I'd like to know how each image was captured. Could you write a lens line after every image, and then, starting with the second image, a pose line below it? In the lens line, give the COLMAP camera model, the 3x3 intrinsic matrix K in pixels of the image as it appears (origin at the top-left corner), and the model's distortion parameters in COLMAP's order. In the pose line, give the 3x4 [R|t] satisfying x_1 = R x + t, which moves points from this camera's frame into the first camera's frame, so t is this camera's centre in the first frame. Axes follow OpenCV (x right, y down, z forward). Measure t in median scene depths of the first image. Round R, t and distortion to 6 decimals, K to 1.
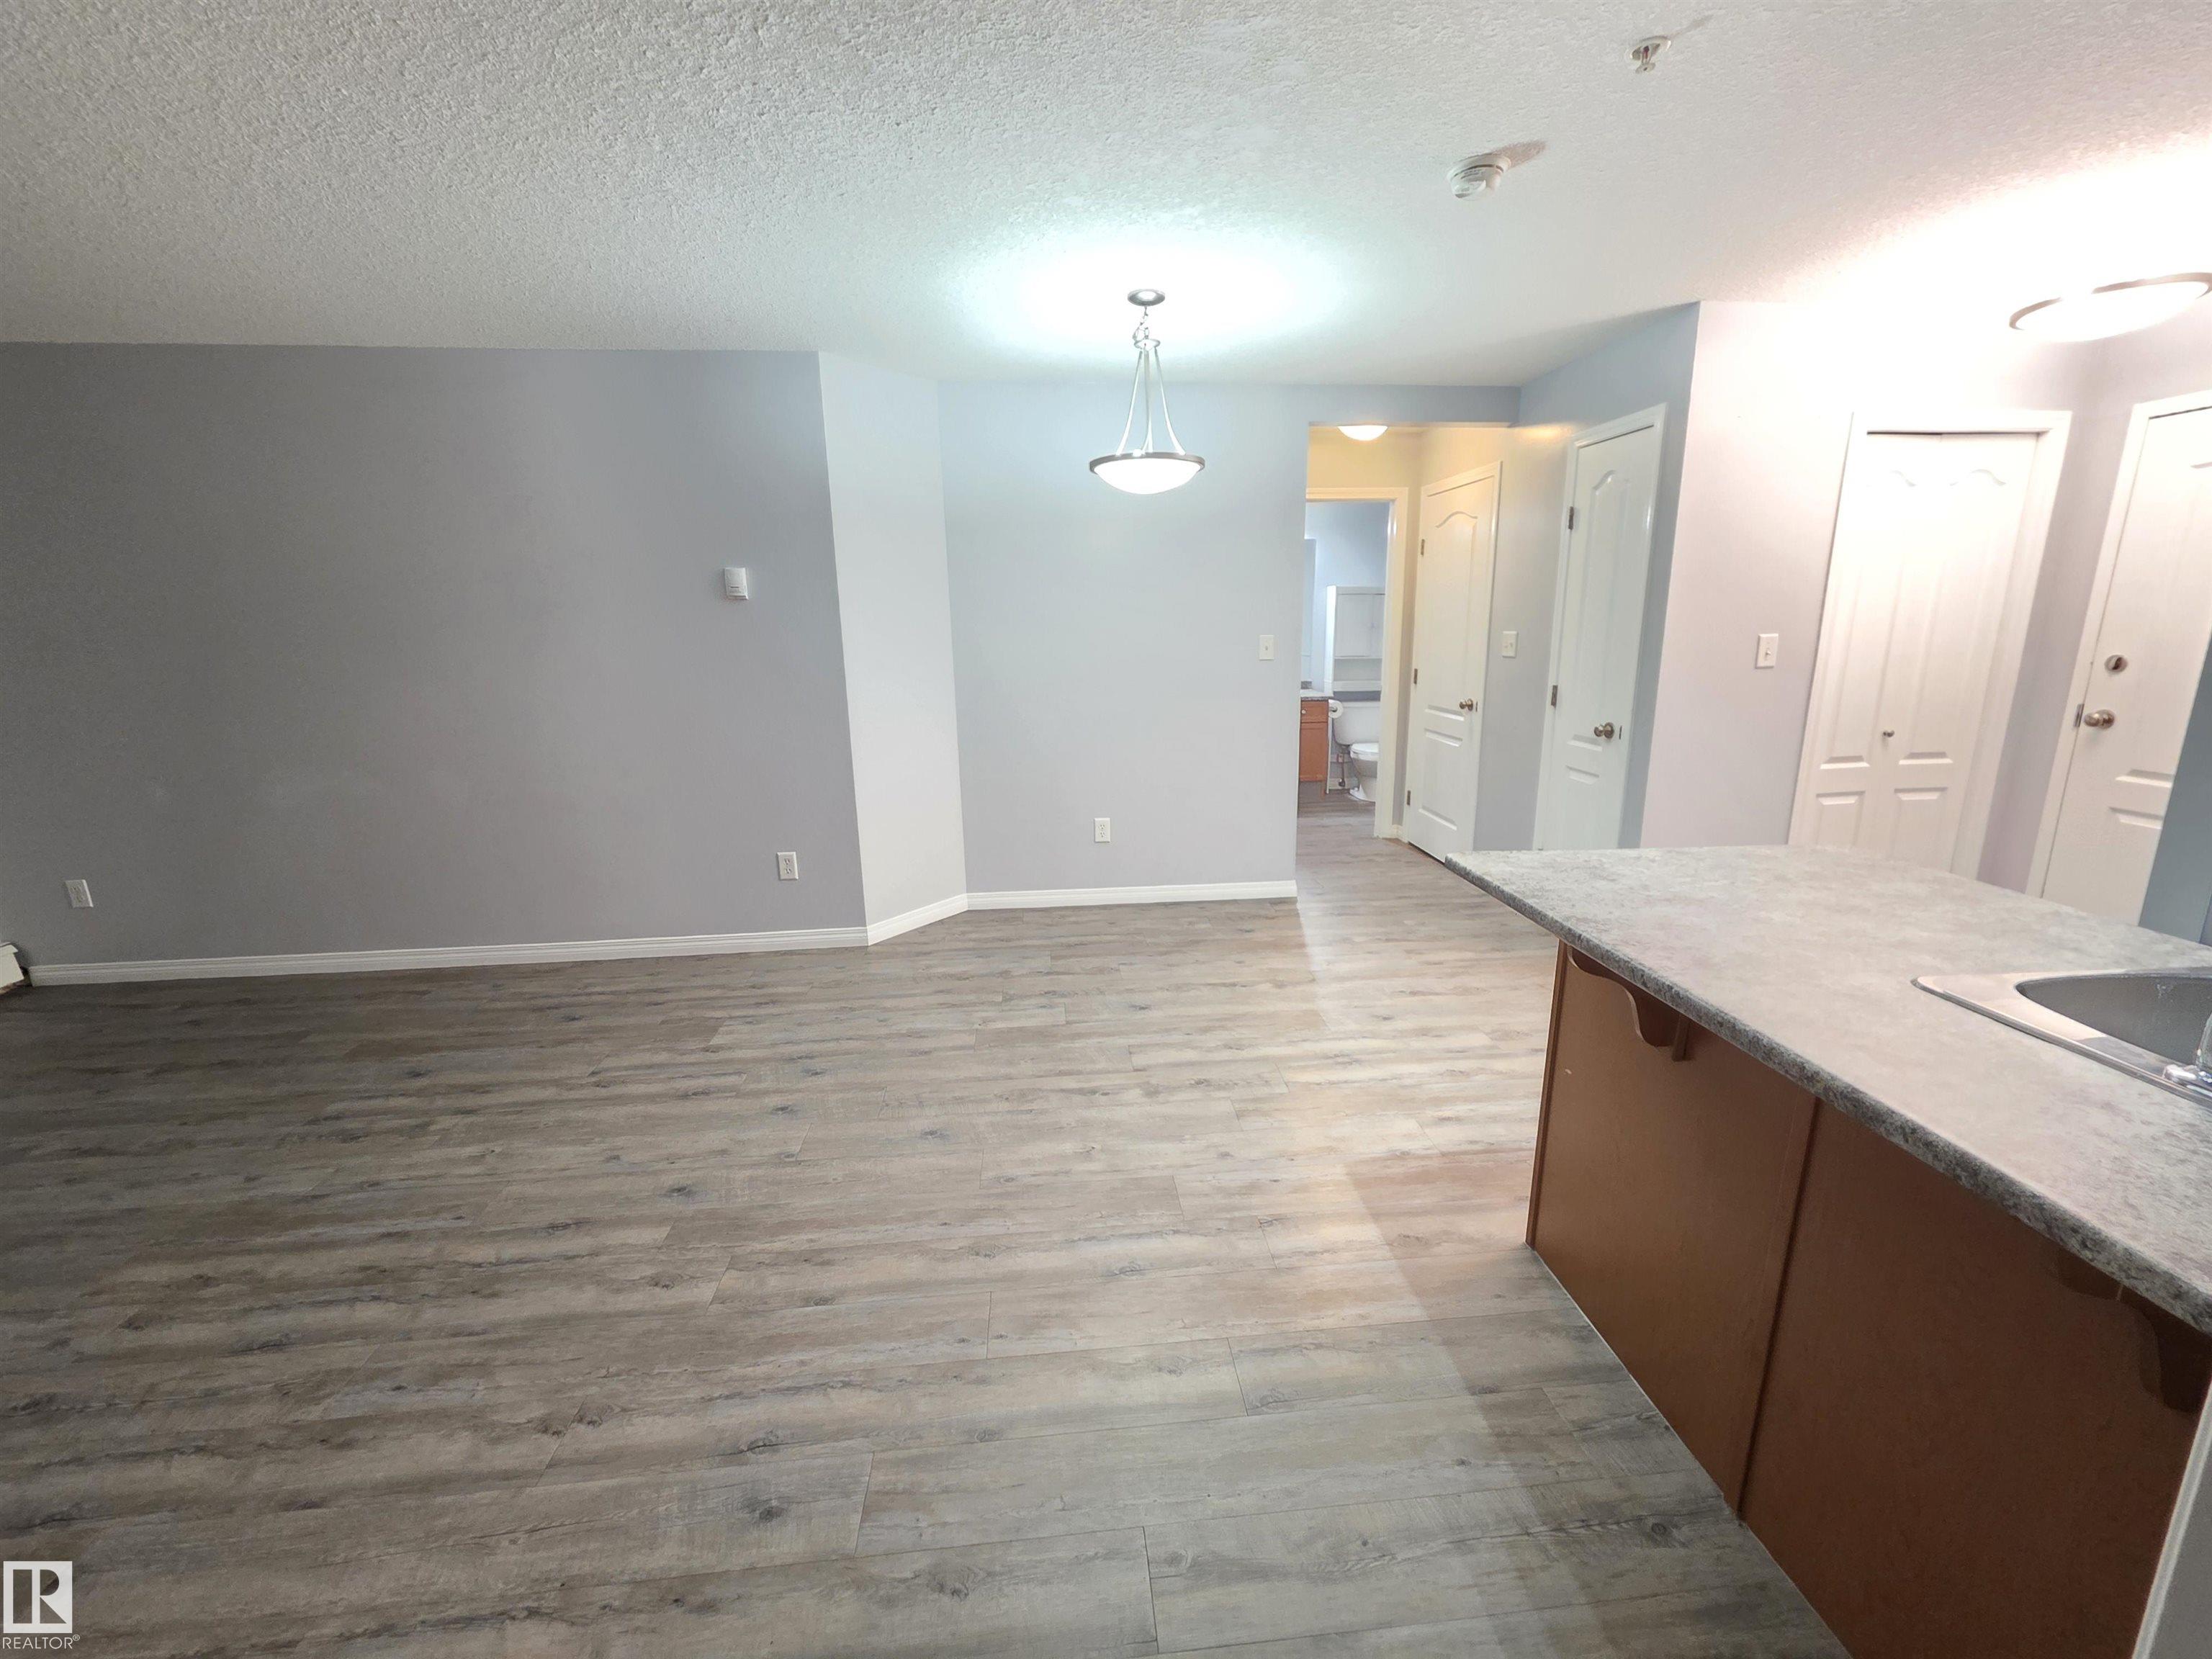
lens RADIAL K [[882.2, 0, 1102.8], [0, 882.2, 809.2], [0, 0, 1]] dist [0.002613, -0.000209]
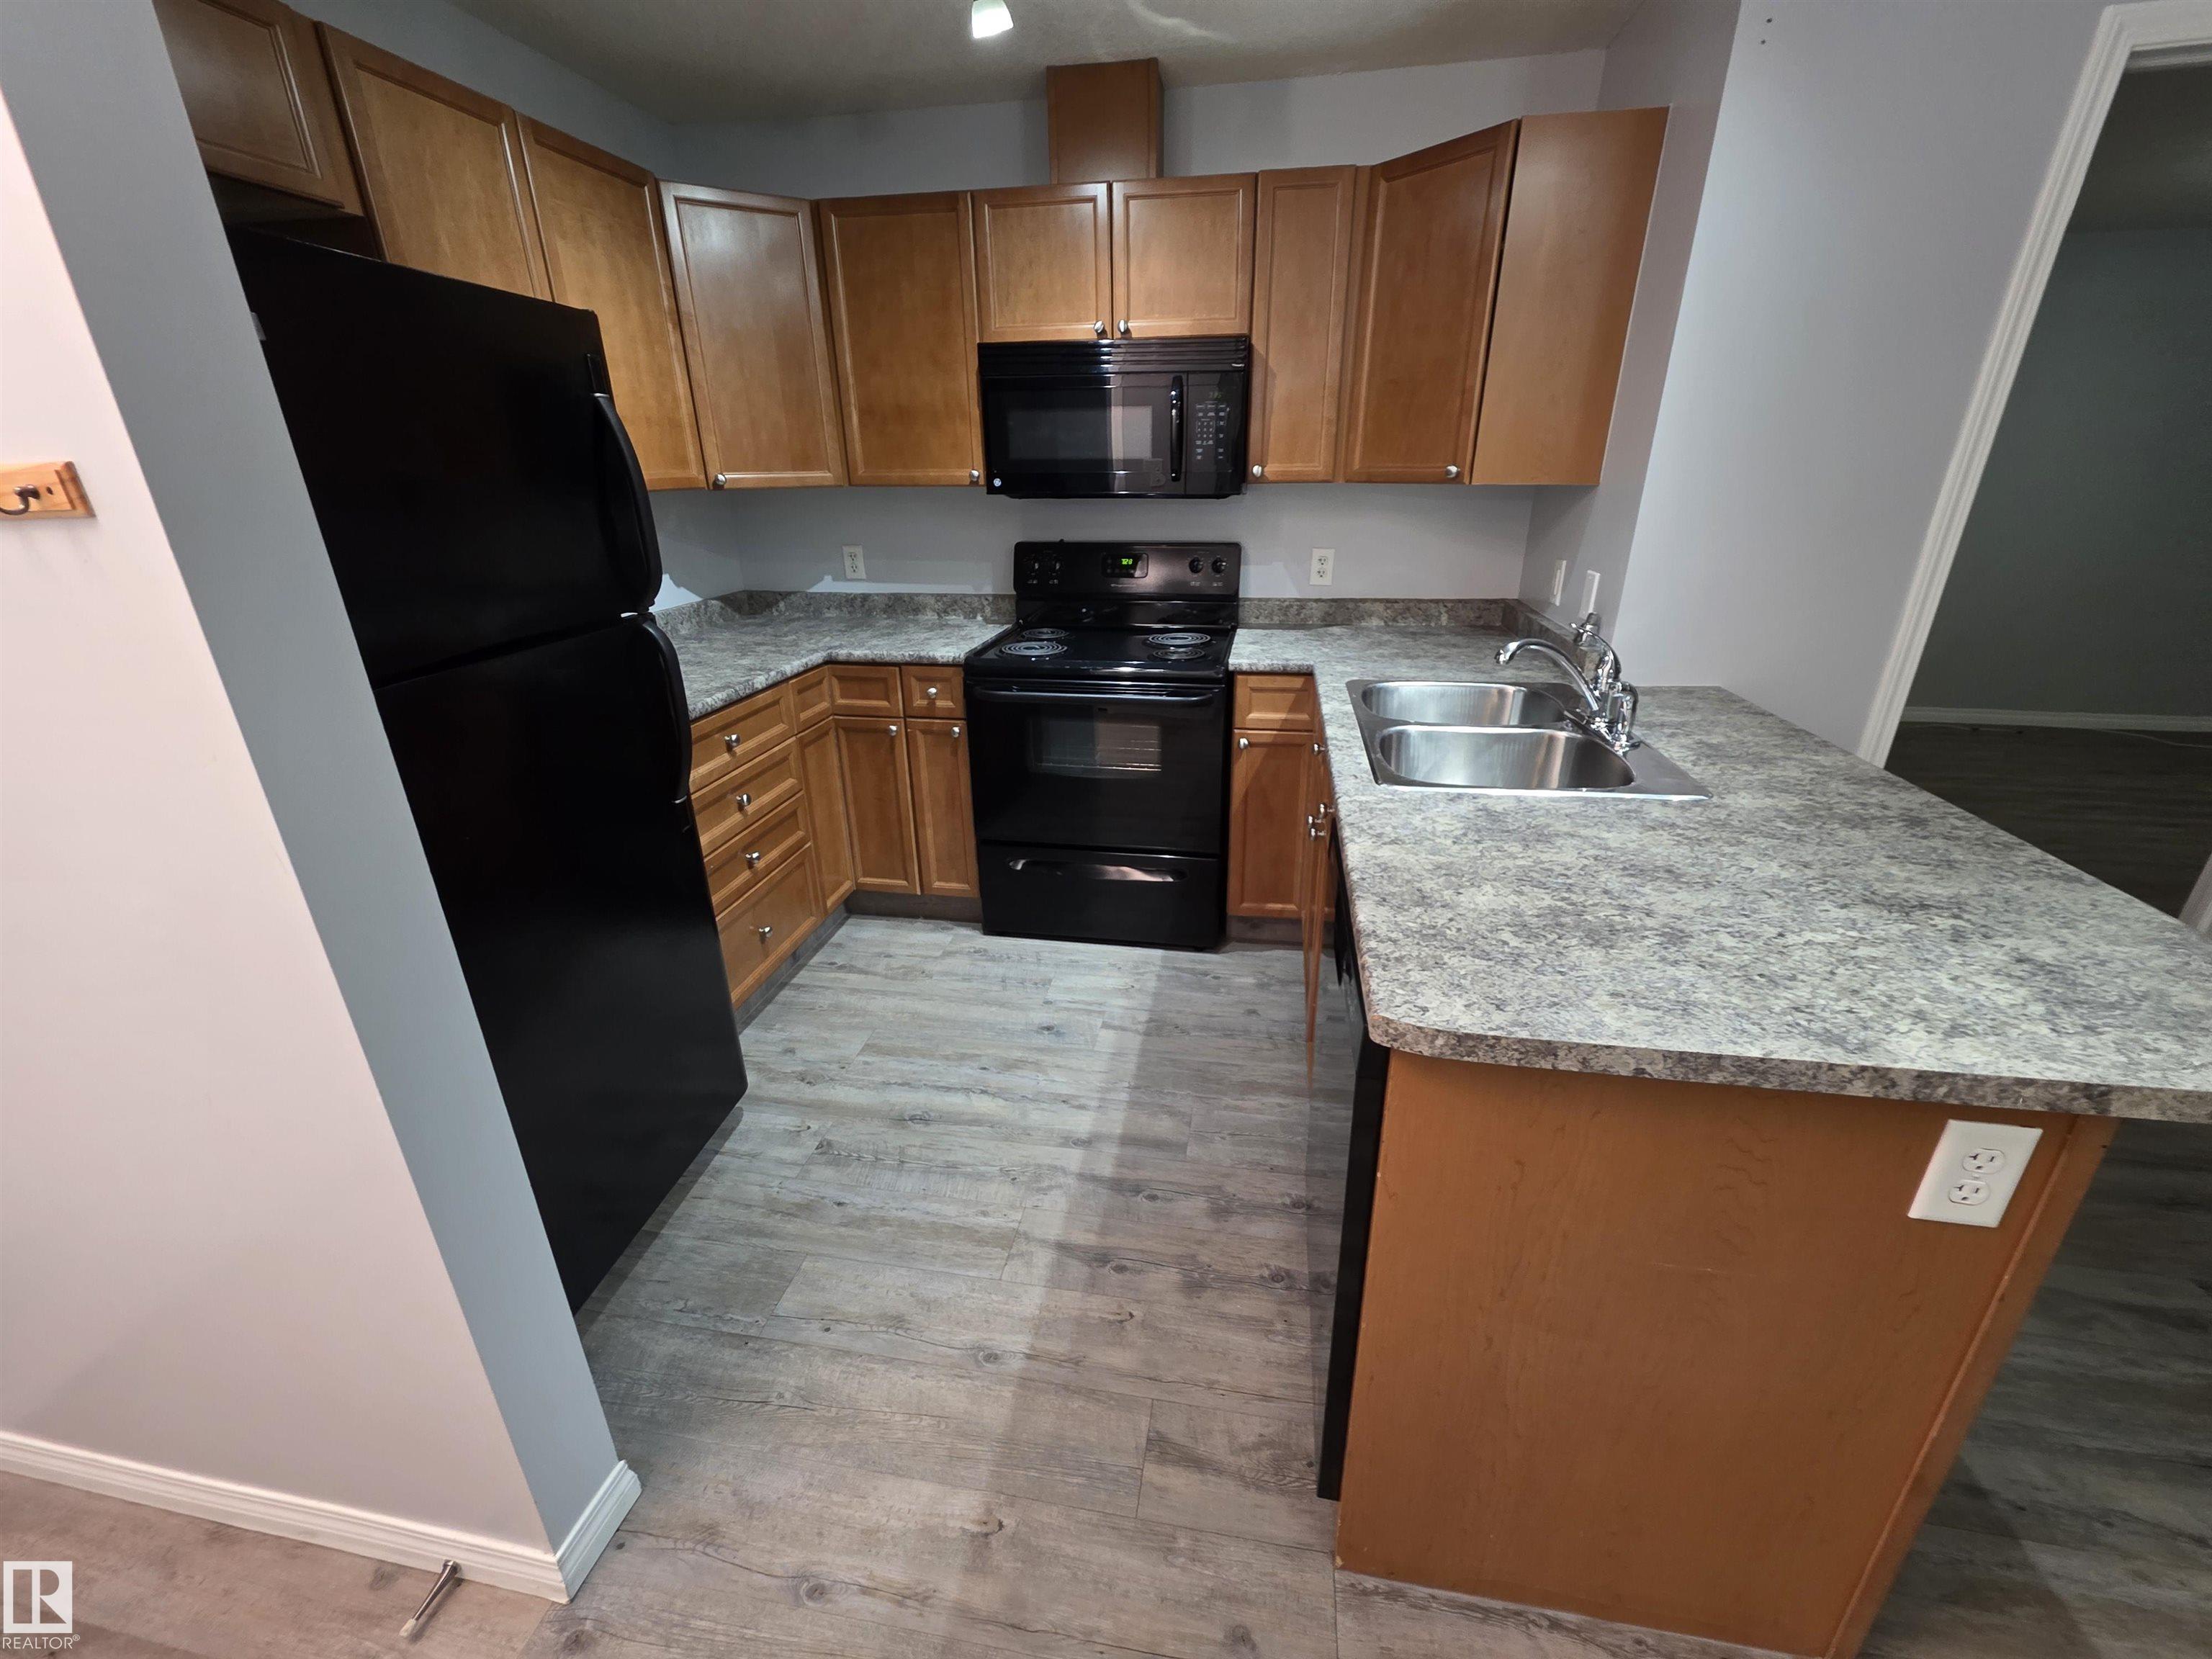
lens RADIAL K [[882.2, 0, 1114.6], [0, 882.2, 814.0], [0, 0, 1]] dist [0.002613, -0.000209]
pose [[-0.969208, -0.070831, 0.235836, 0.597192], [0.073218, 0.831523, 0.550644, -0.205921], [-0.235105, 0.550956, -0.800733, 0.906449]]
